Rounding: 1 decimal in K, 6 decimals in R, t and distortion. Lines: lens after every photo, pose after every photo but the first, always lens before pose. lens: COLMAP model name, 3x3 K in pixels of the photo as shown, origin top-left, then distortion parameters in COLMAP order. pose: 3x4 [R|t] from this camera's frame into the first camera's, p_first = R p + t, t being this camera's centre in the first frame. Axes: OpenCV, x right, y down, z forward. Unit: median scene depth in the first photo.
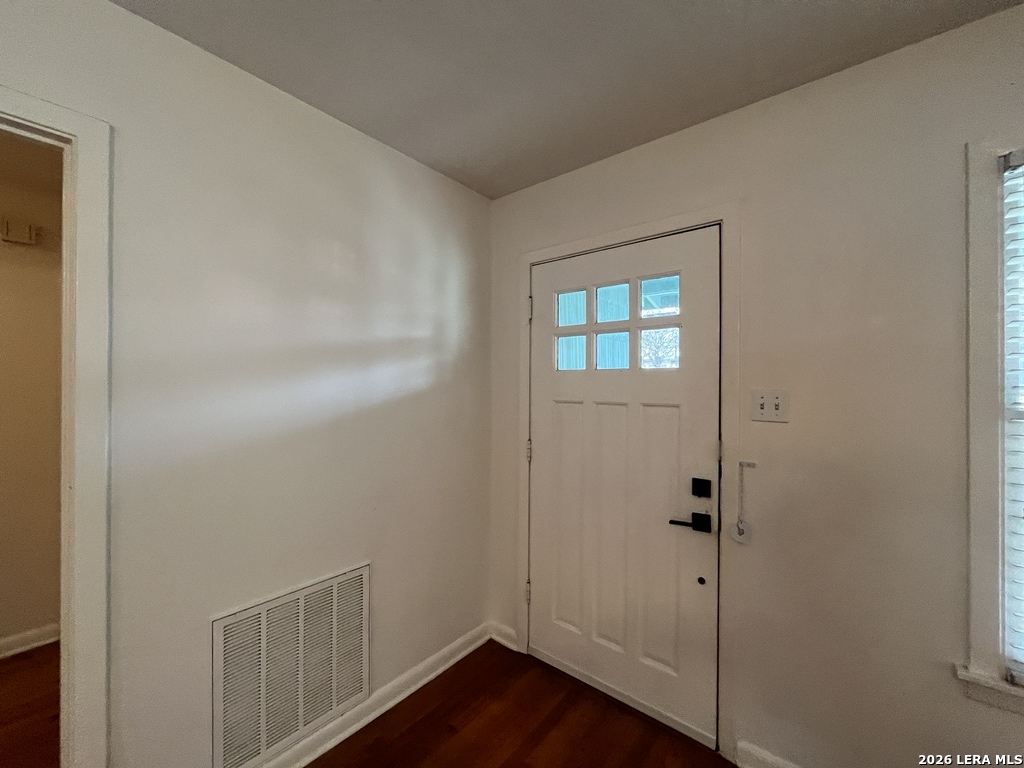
lens RADIAL K [[413.1, 0, 510.0], [0, 413.1, 382.0], [0, 0, 1]] dist [-0.001578, -0.000250]
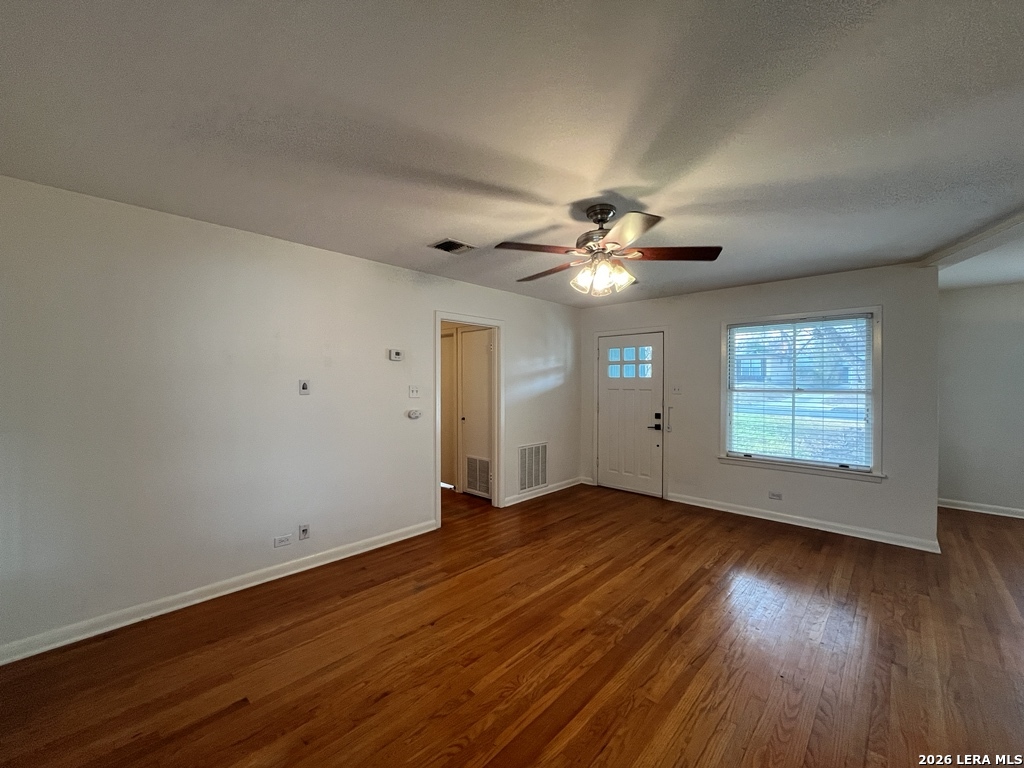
lens RADIAL K [[413.1, 0, 513.4], [0, 413.1, 382.8], [0, 0, 1]] dist [-0.001578, -0.000250]
pose [[0.998316, -0.004738, -0.057818, -0.408754], [0.005544, 0.999890, 0.013776, -0.039087], [0.057746, -0.014073, 0.998232, -2.002627]]
